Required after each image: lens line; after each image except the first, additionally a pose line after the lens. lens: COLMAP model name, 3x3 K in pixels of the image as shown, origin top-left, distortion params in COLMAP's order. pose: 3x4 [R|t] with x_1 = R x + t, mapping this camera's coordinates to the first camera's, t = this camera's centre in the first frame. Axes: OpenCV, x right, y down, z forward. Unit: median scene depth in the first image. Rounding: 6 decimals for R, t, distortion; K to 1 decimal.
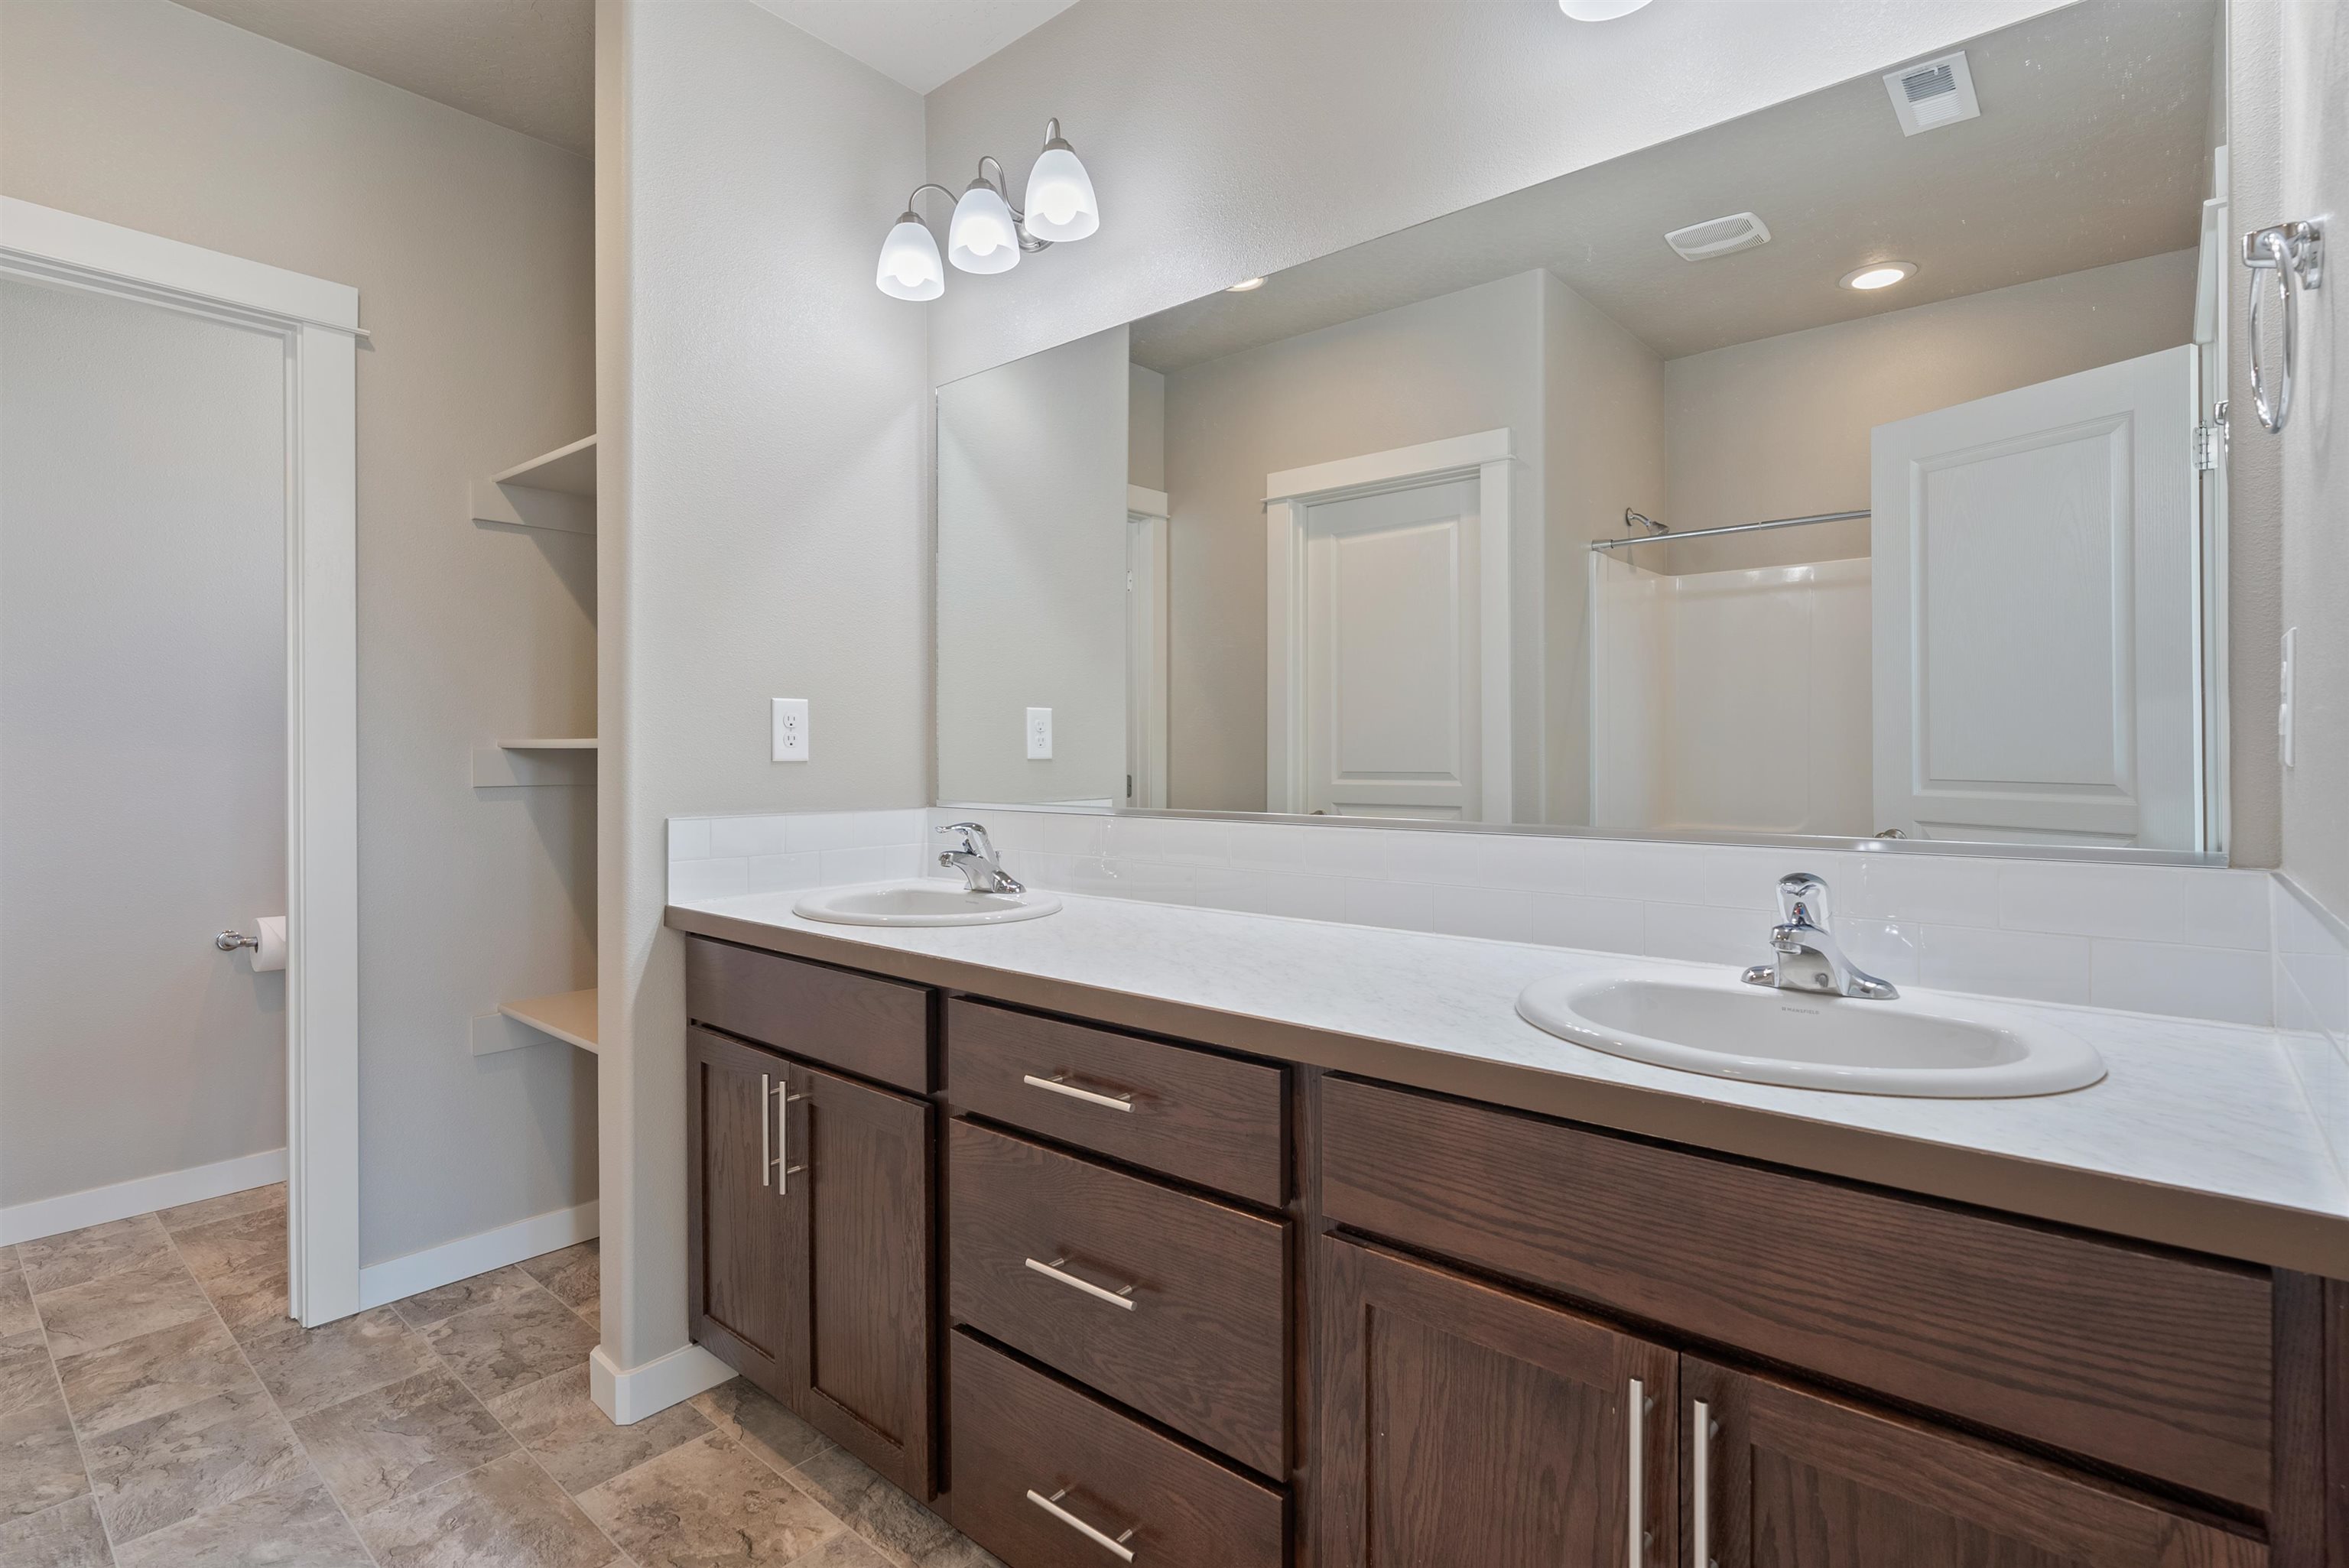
lens RADIAL K [[1071.4, 0, 1174.5], [0, 1071.4, 784.0], [0, 0, 1]] dist [-0.000924, 0.001073]
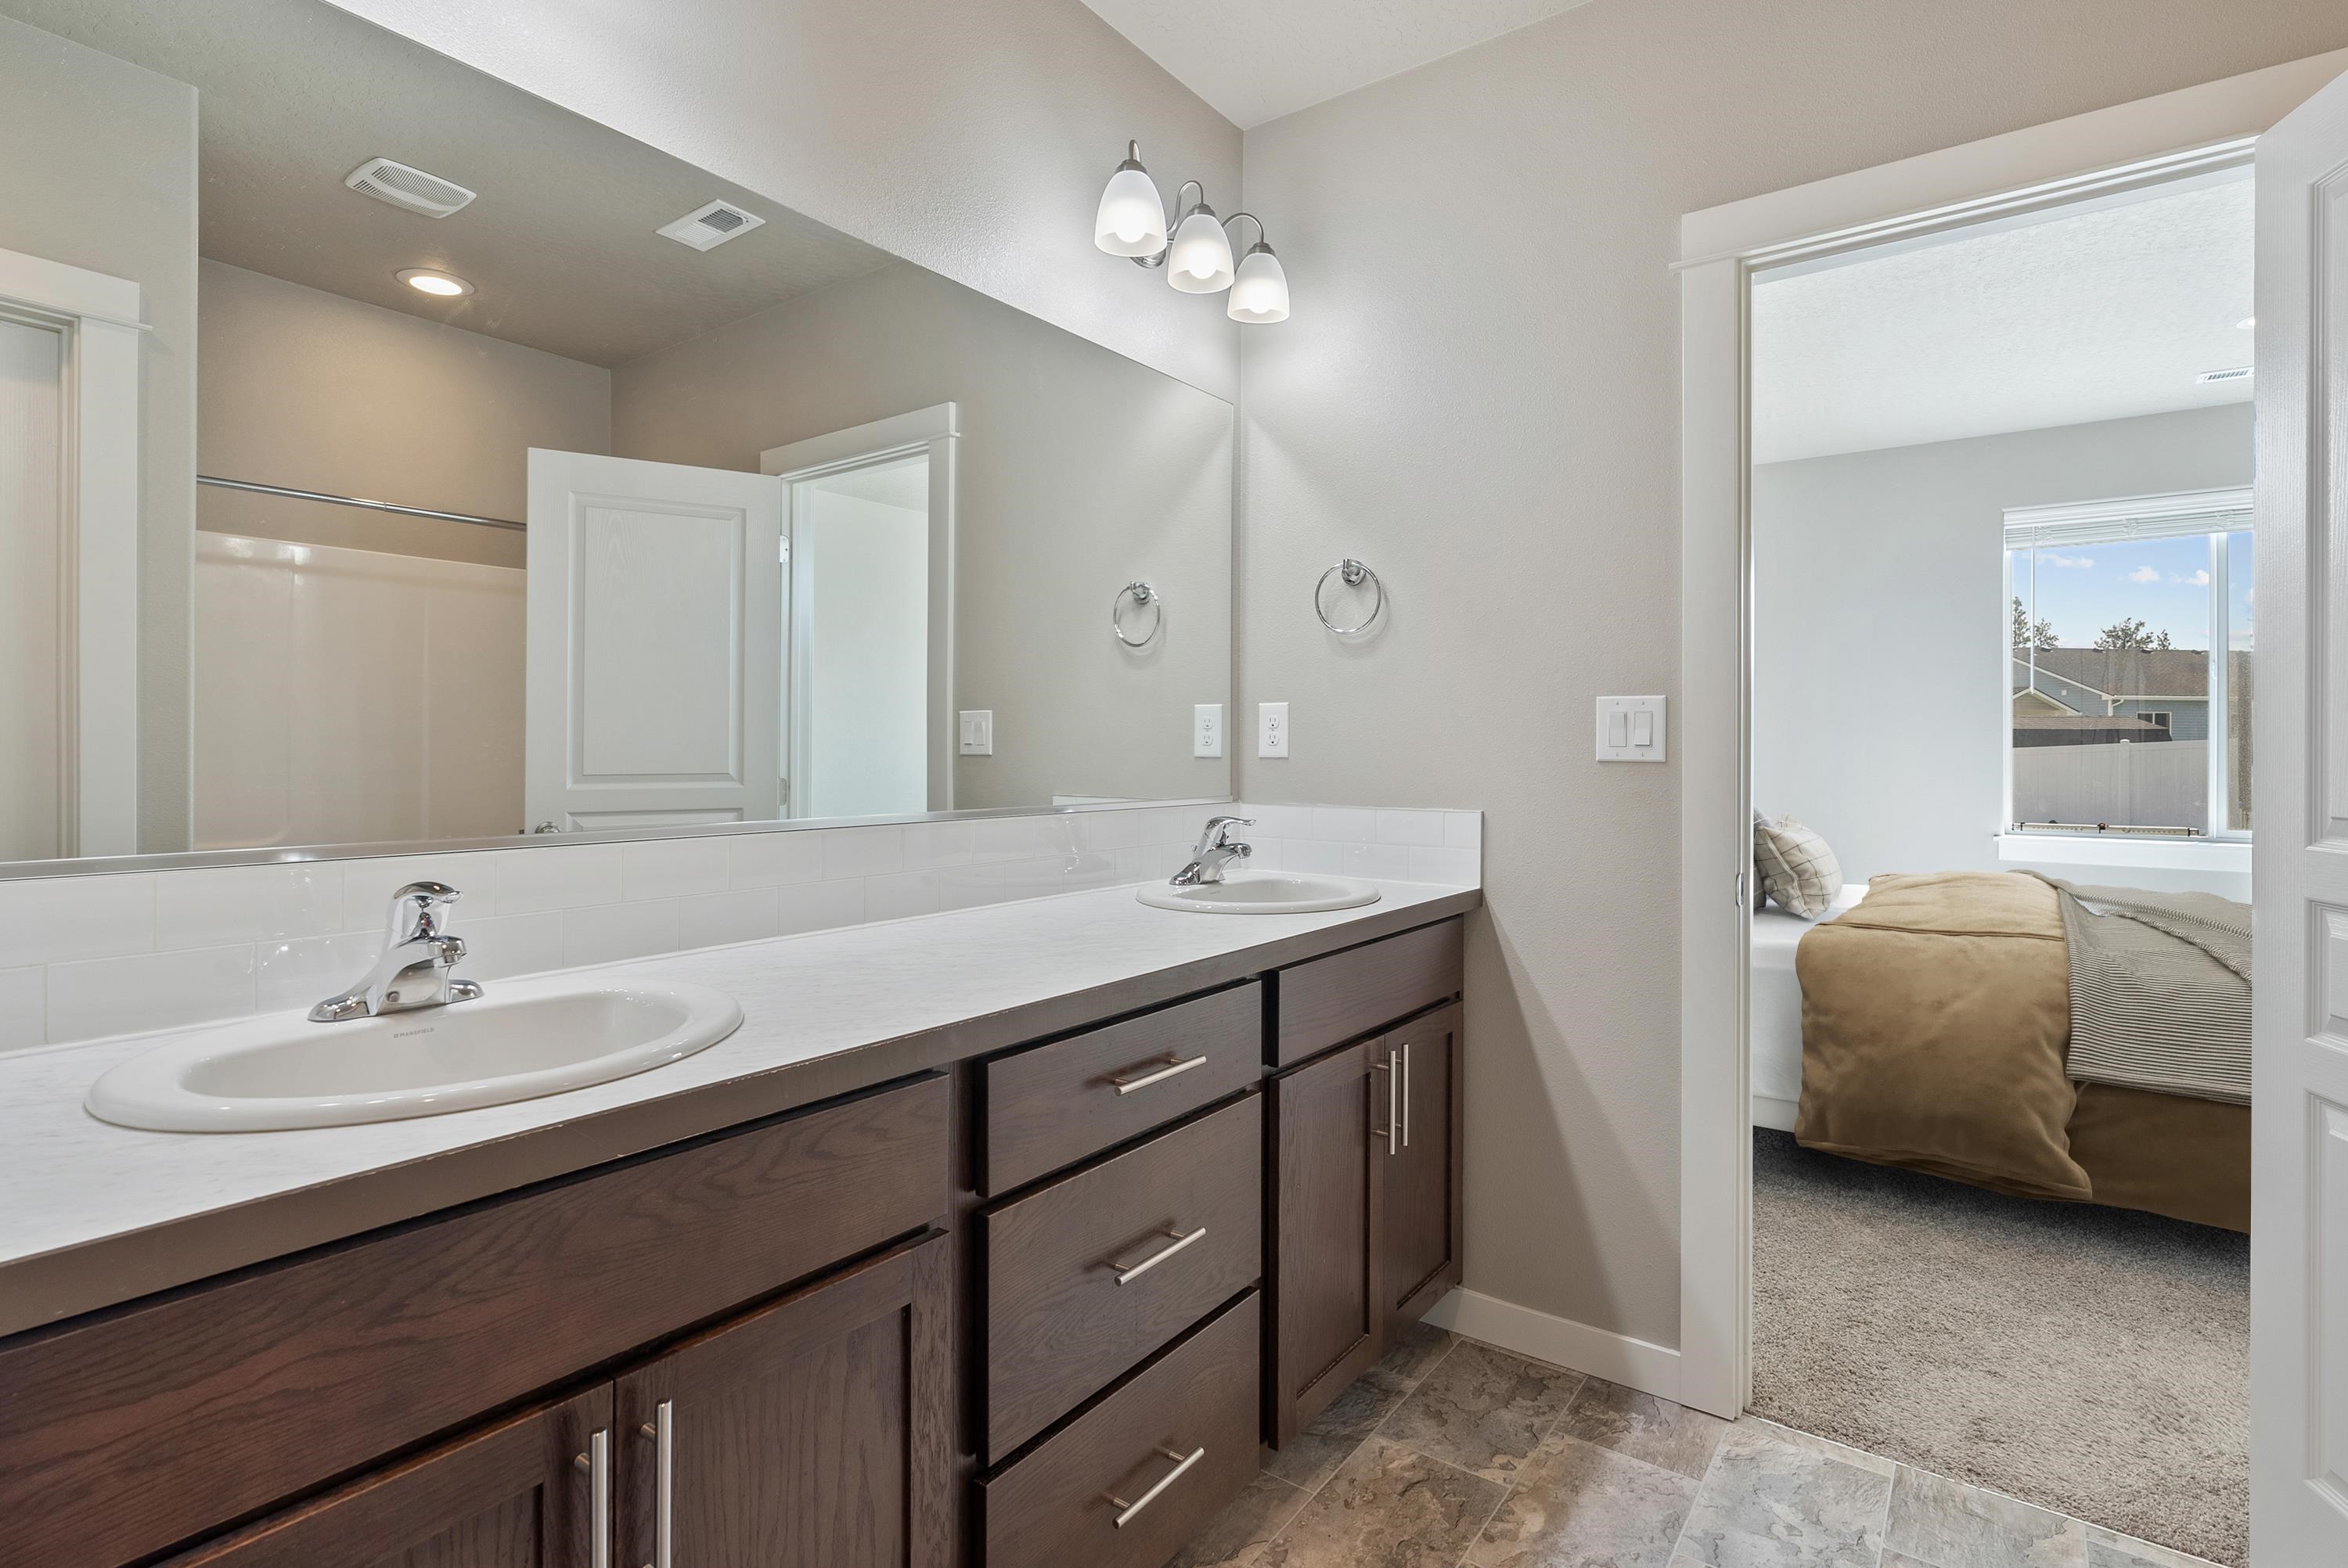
lens RADIAL K [[1193.0, 0, 1178.0], [0, 1193.0, 728.5], [0, 0, 1]] dist [-0.078457, 0.095645]
pose [[-0.052515, 0.013448, 0.998530, -1.204046], [0.038171, 0.999206, -0.011450, -0.038800], [-0.997890, 0.037513, -0.052987, 0.976398]]
